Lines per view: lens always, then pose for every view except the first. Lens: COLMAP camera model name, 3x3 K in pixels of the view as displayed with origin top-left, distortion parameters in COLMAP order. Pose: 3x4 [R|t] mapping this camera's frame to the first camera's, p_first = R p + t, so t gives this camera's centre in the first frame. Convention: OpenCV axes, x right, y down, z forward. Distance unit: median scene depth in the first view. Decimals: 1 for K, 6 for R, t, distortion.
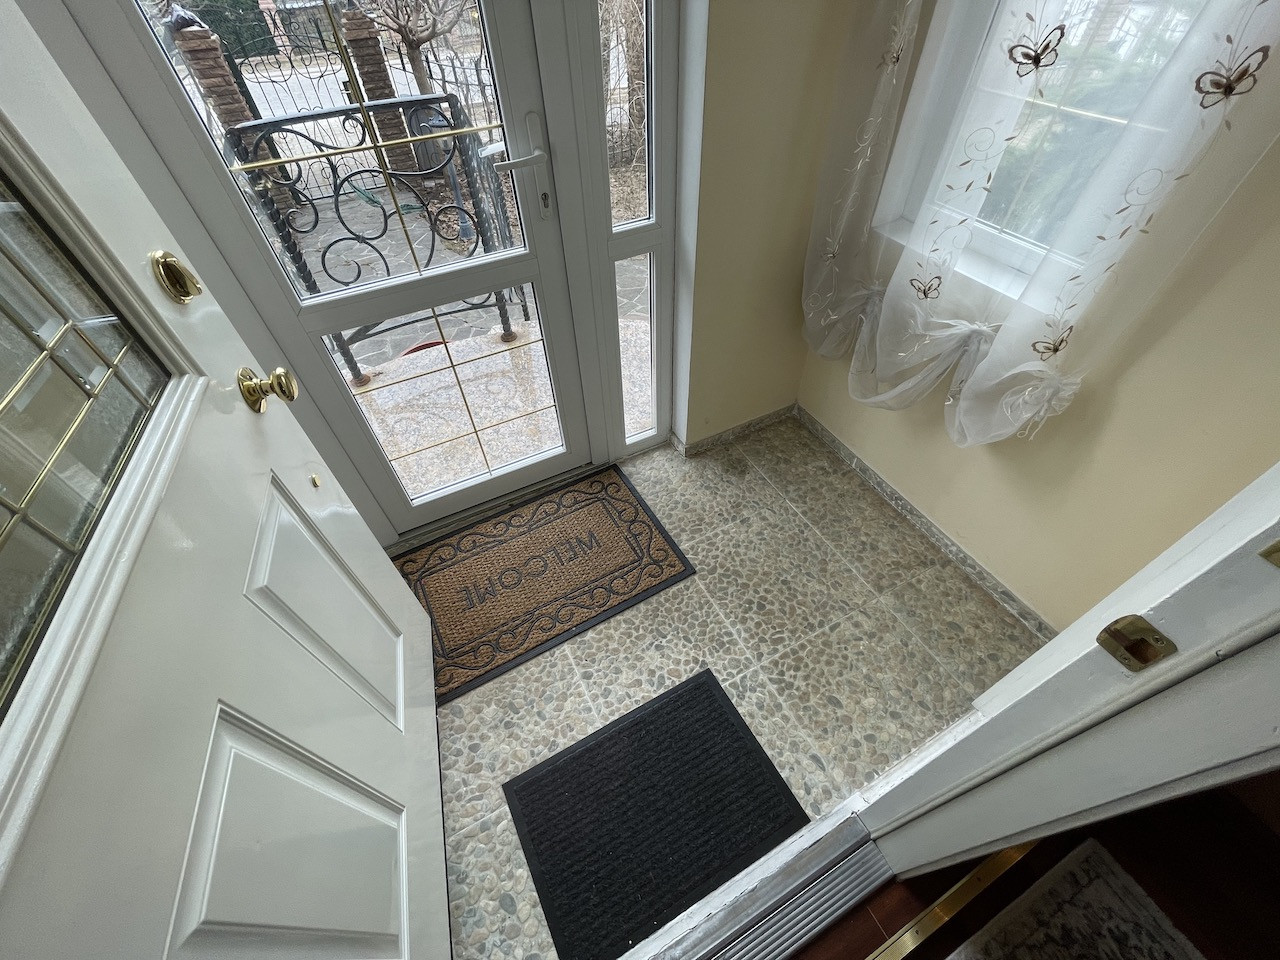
lens RADIAL K [[518.0, 0, 637.8], [0, 518.0, 478.1], [0, 0, 1]] dist [-0.001667, 0.000217]
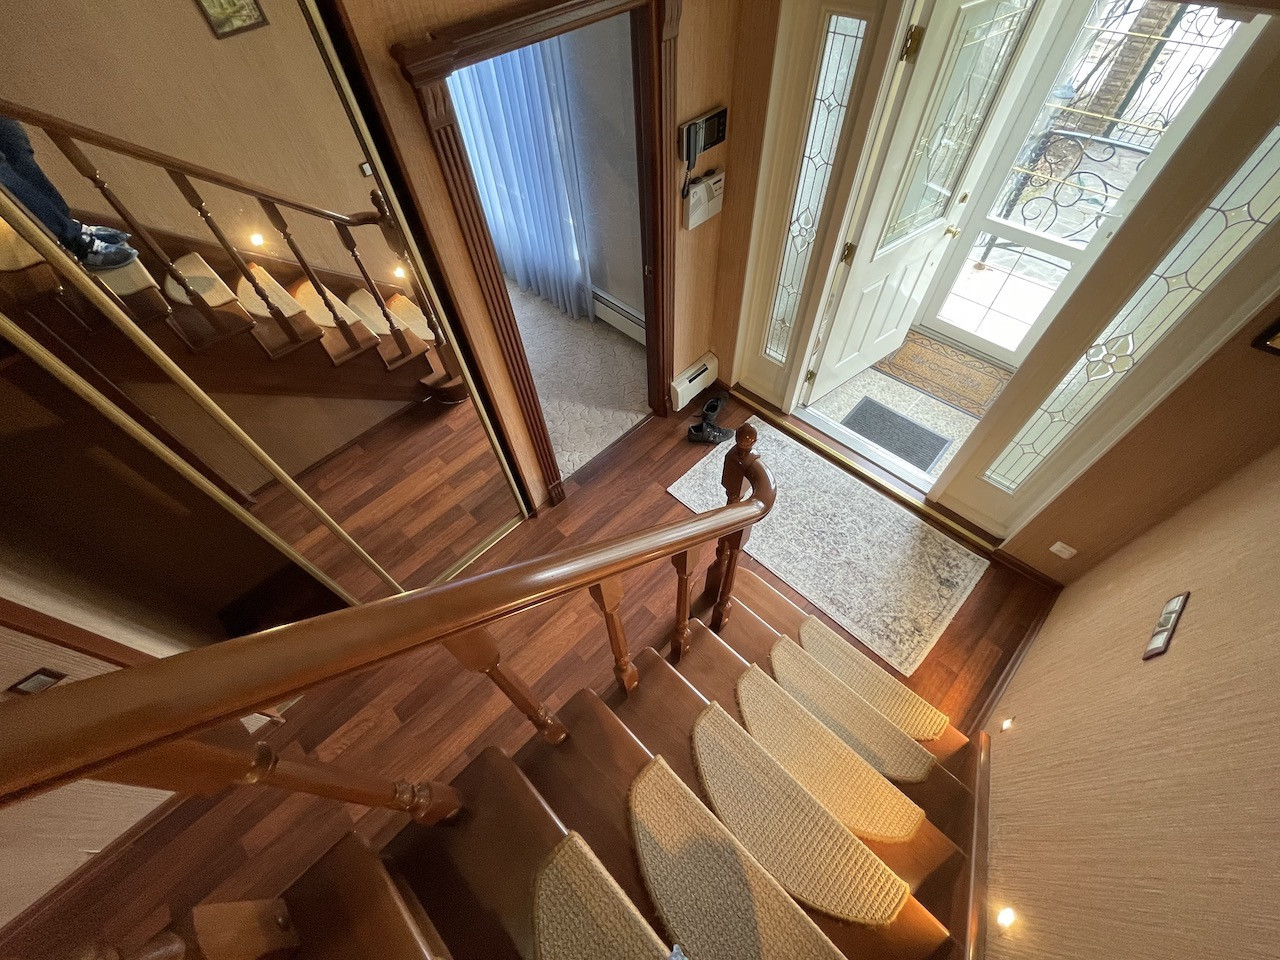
lens RADIAL K [[518.0, 0, 637.8], [0, 518.0, 478.1], [0, 0, 1]] dist [-0.001667, 0.000217]
pose [[0.307162, 0.781675, -0.542804, 0.895472], [-0.677518, 0.580164, 0.452083, 0.318326], [0.668298, 0.228896, 0.707803, -1.230033]]
